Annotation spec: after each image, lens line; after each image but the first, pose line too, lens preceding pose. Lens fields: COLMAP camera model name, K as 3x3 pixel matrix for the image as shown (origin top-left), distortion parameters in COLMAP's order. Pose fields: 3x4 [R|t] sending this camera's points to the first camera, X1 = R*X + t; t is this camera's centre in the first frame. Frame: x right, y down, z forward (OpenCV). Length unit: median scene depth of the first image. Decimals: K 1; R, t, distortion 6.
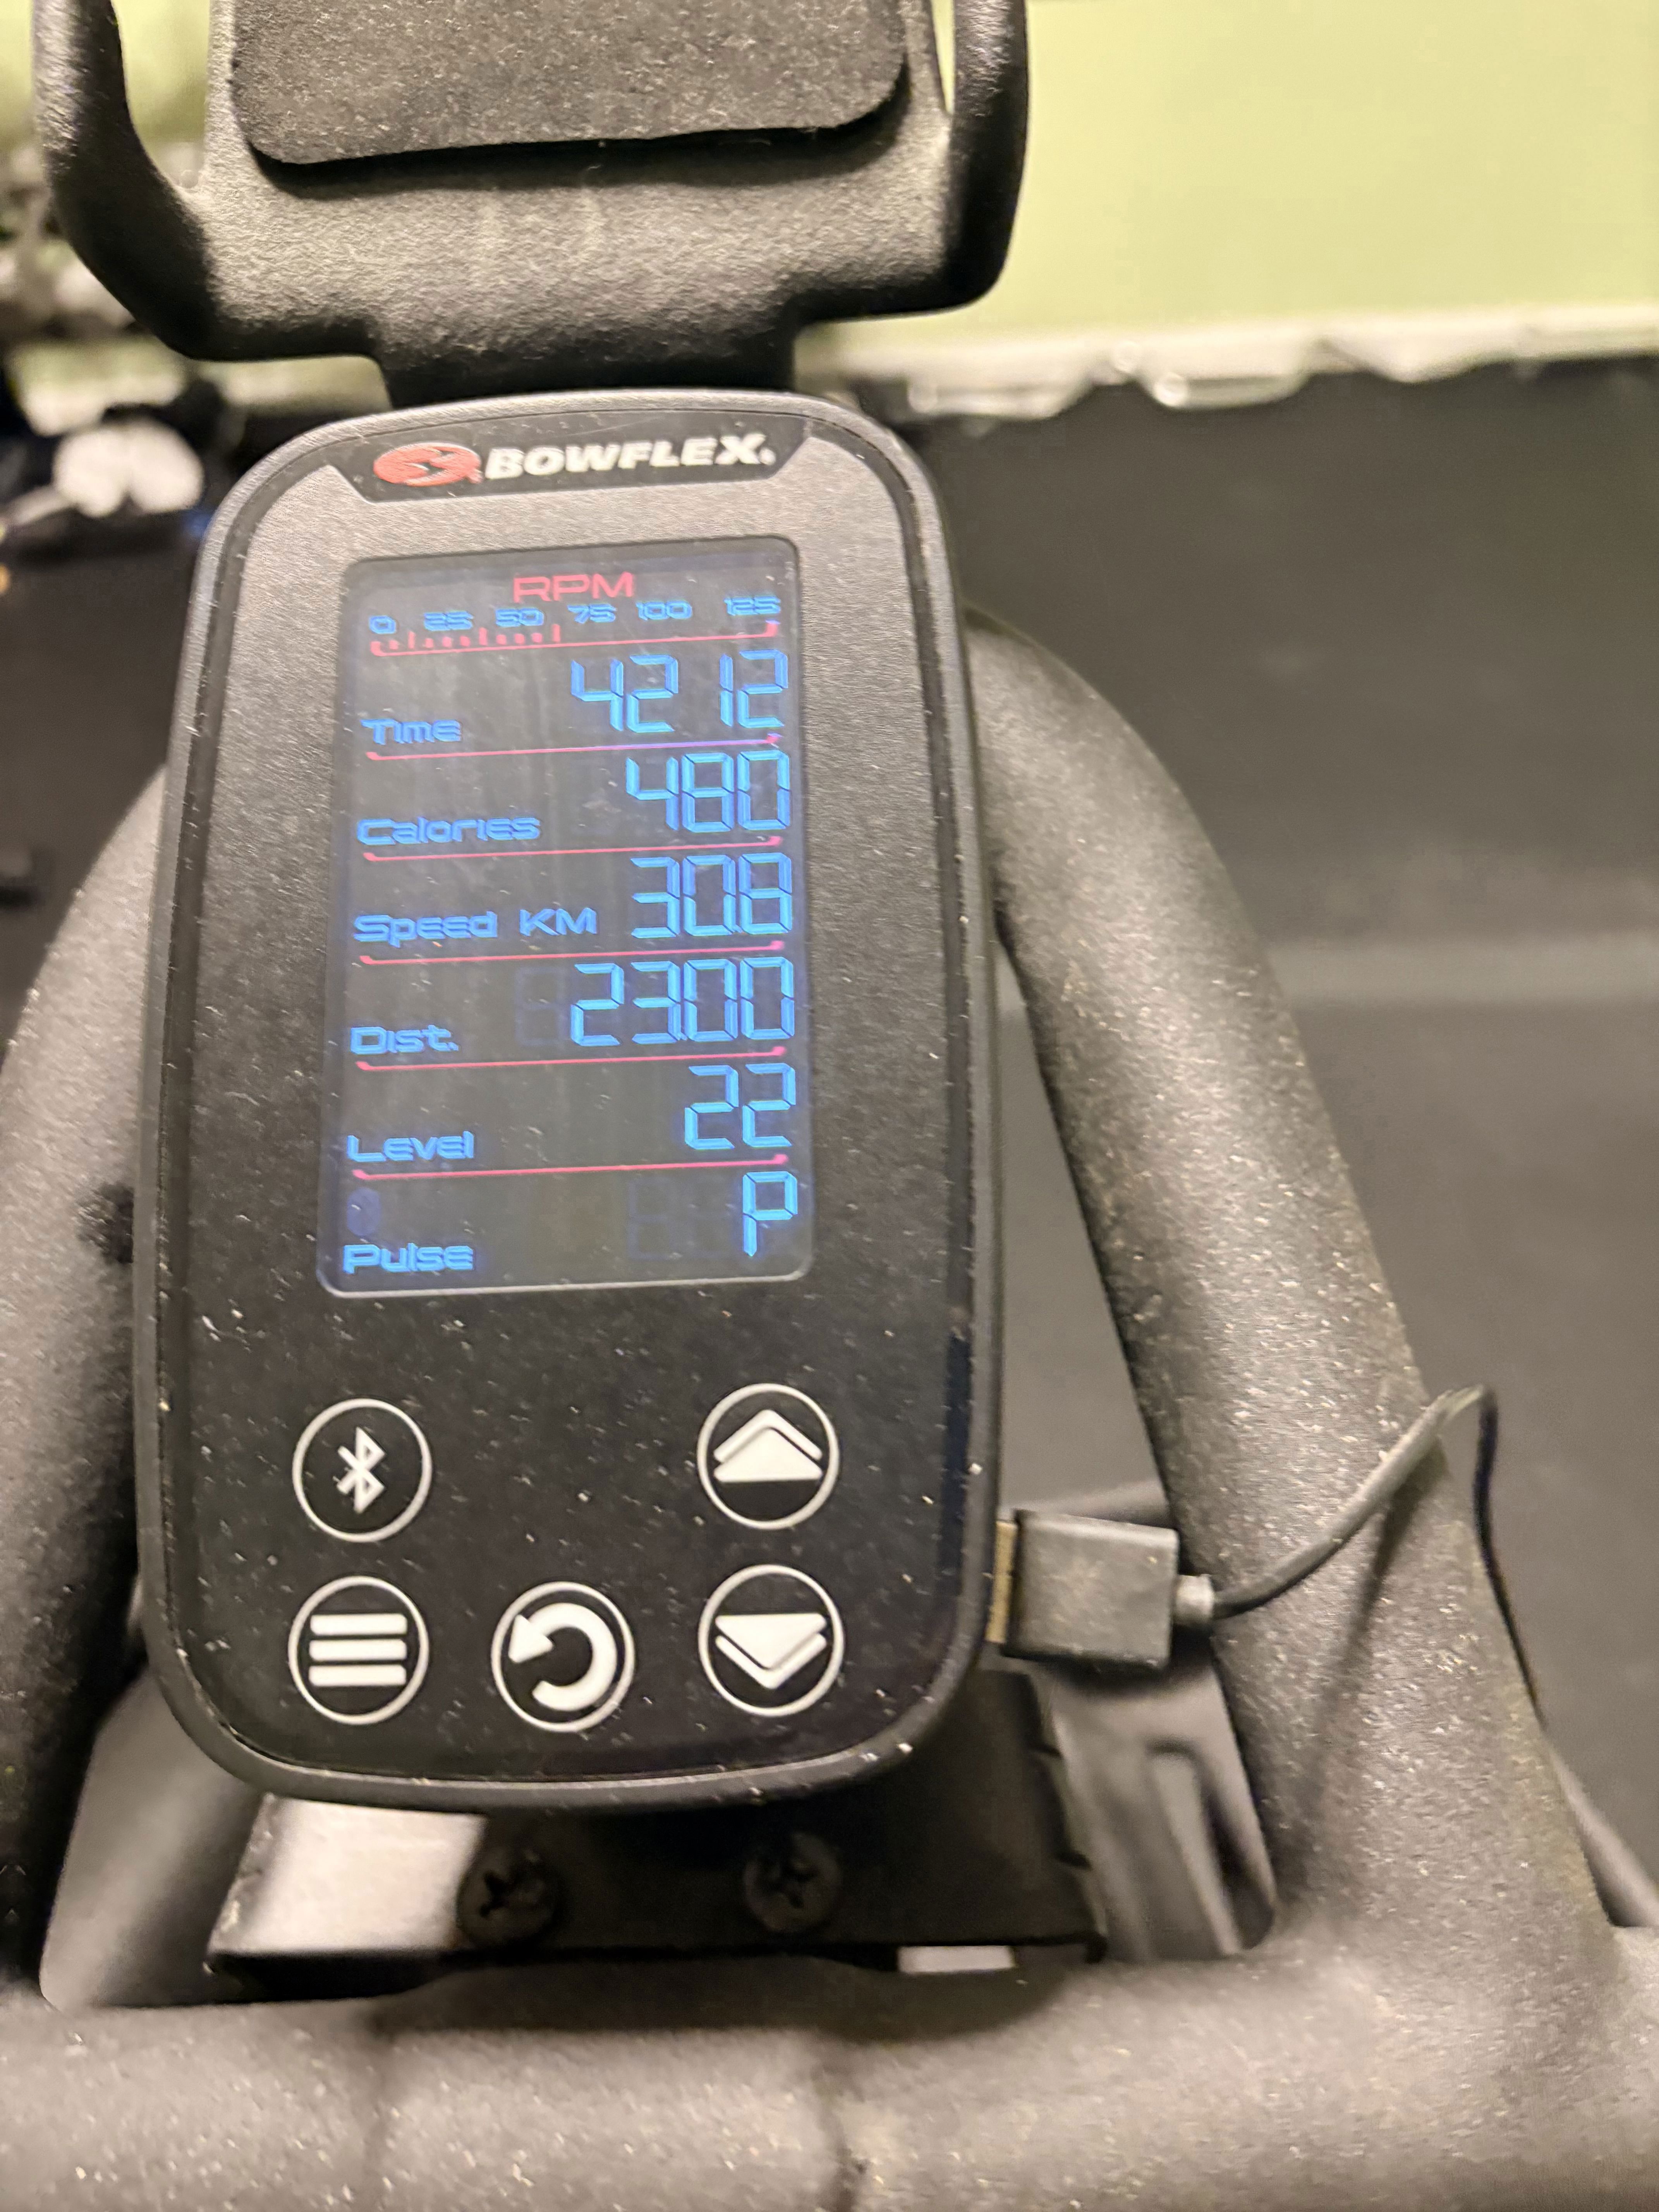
lens RADIAL K [[1750.0, 0, 888.0], [0, 1750.0, 1140.3], [0, 0, 1]] dist [-0.013280, -0.009085]
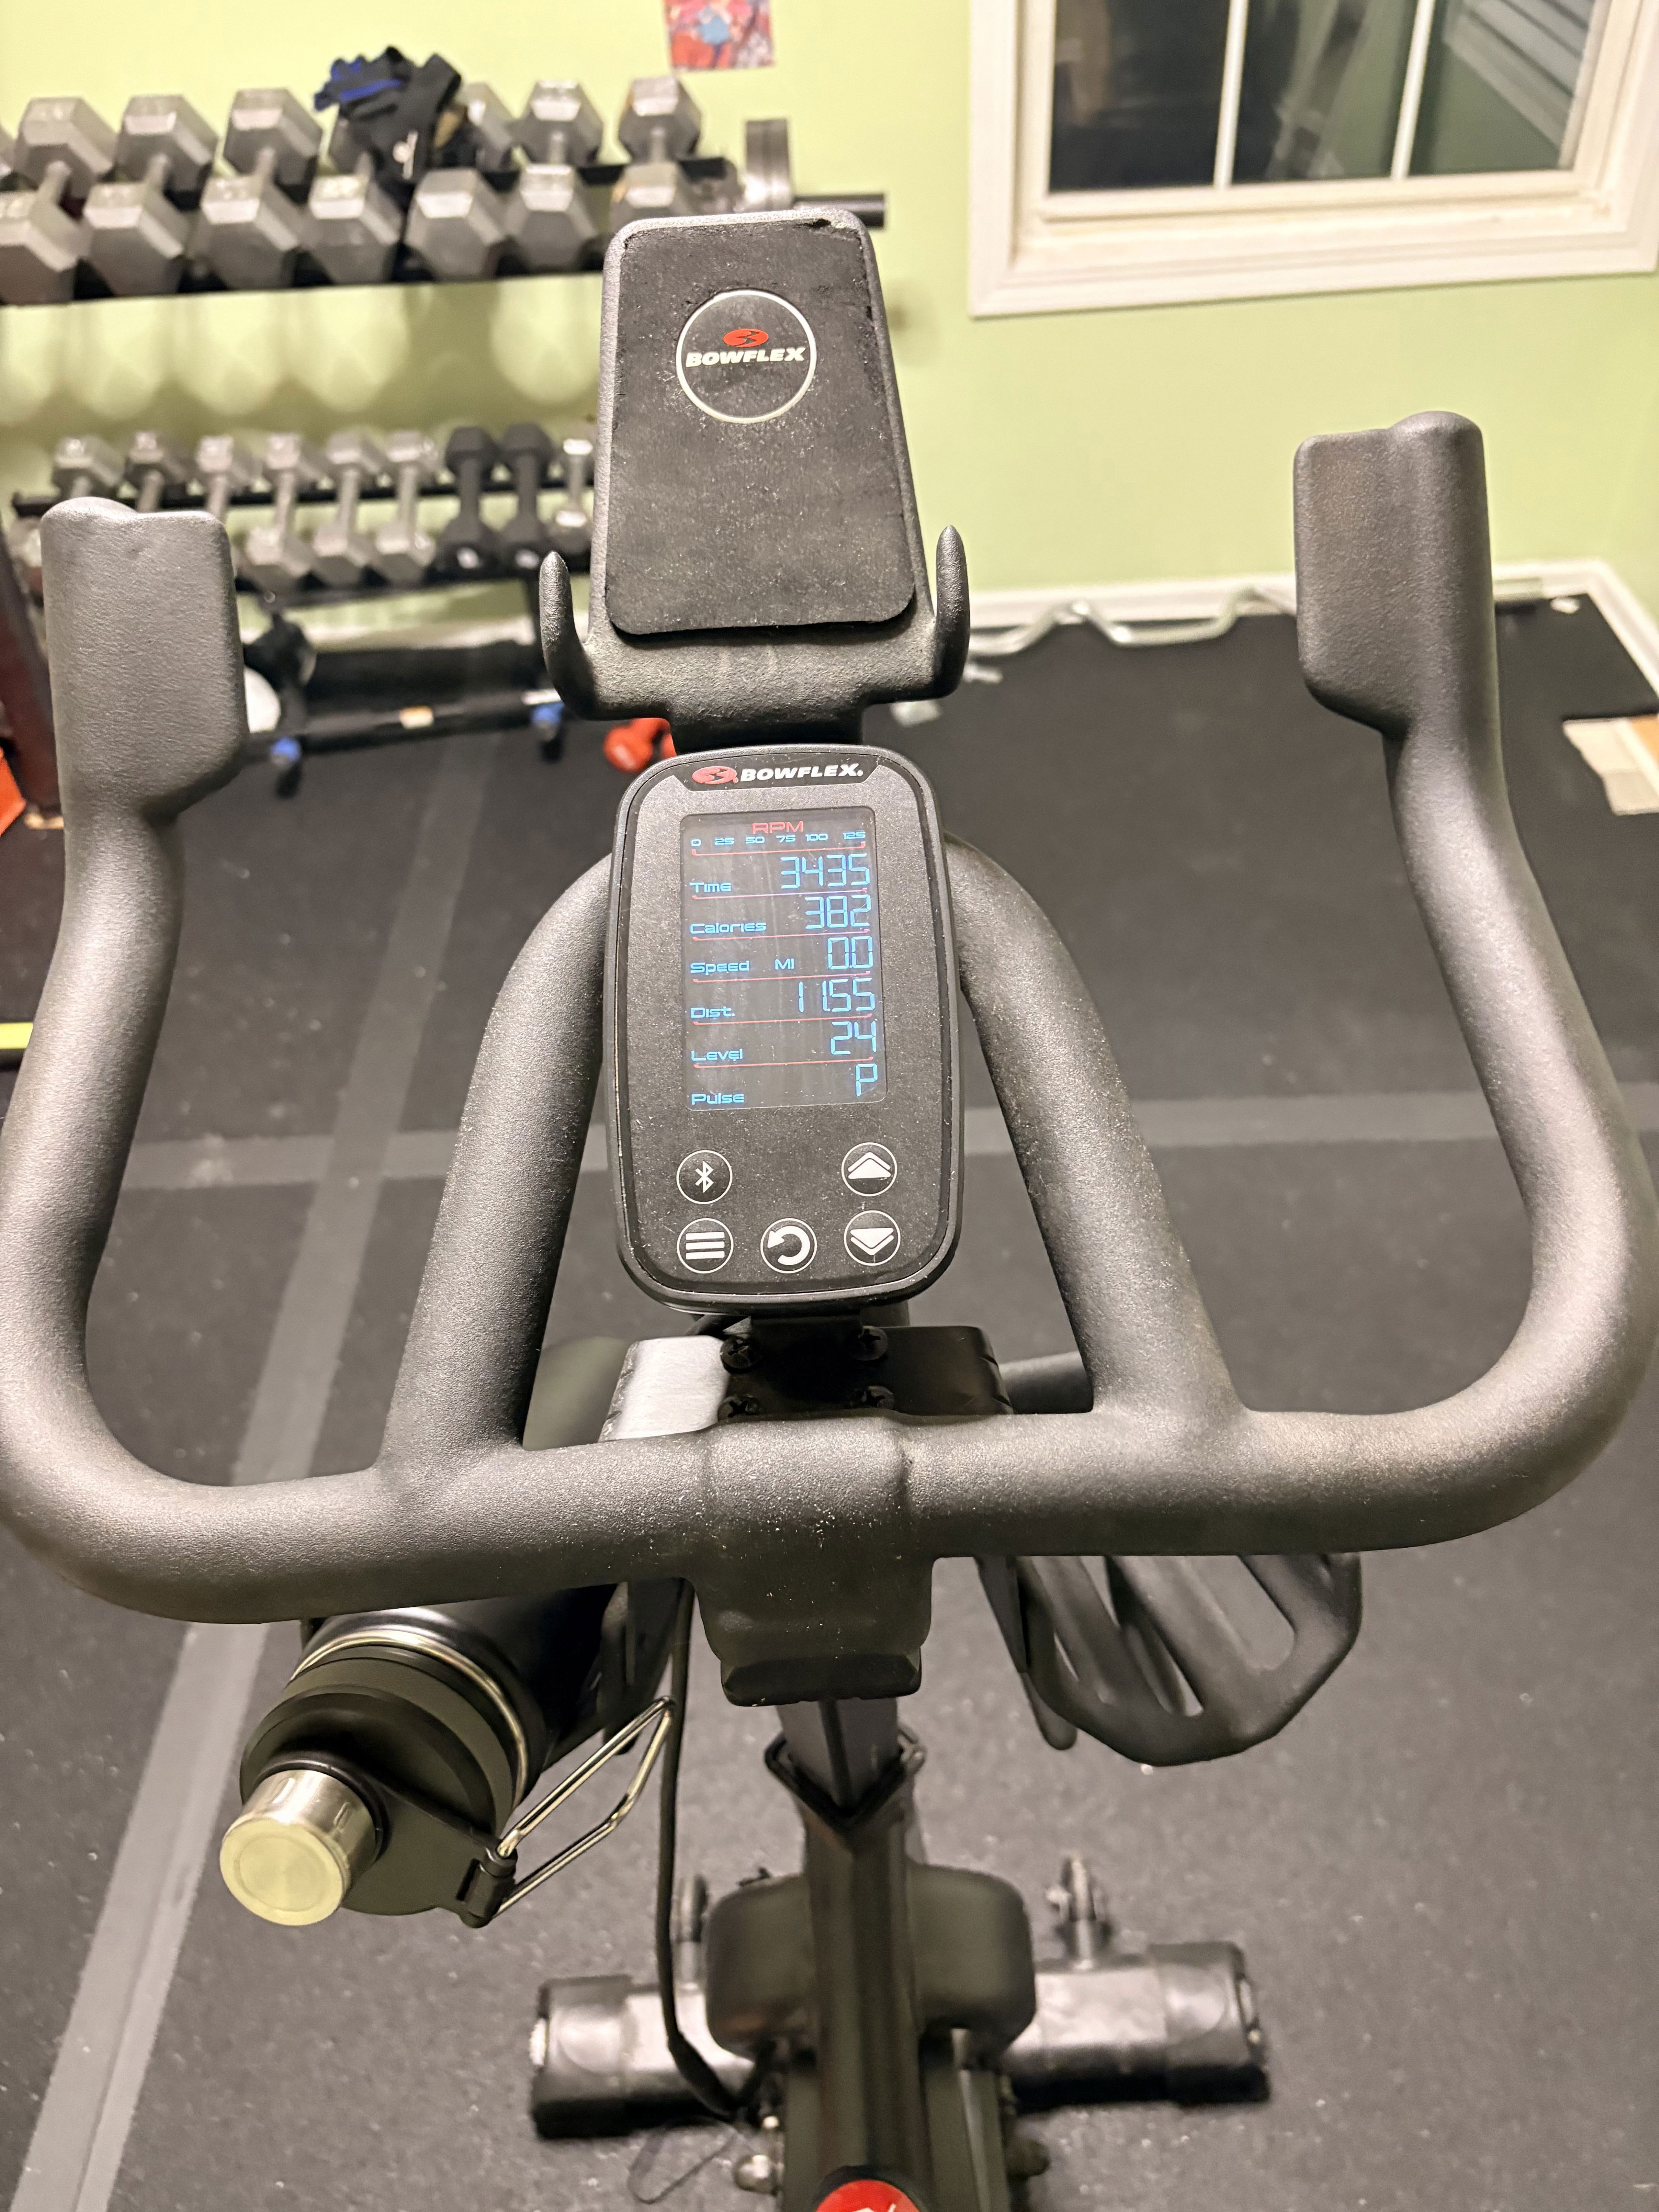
lens RADIAL K [[1750.0, 0, 868.4], [0, 1750.0, 1157.8], [0, 0, 1]] dist [-0.013280, -0.009085]
pose [[0.999956, -0.006840, 0.006383, -0.077310], [0.007454, 0.994781, -0.101758, 0.373396], [-0.005654, 0.101802, 0.994789, -1.315710]]
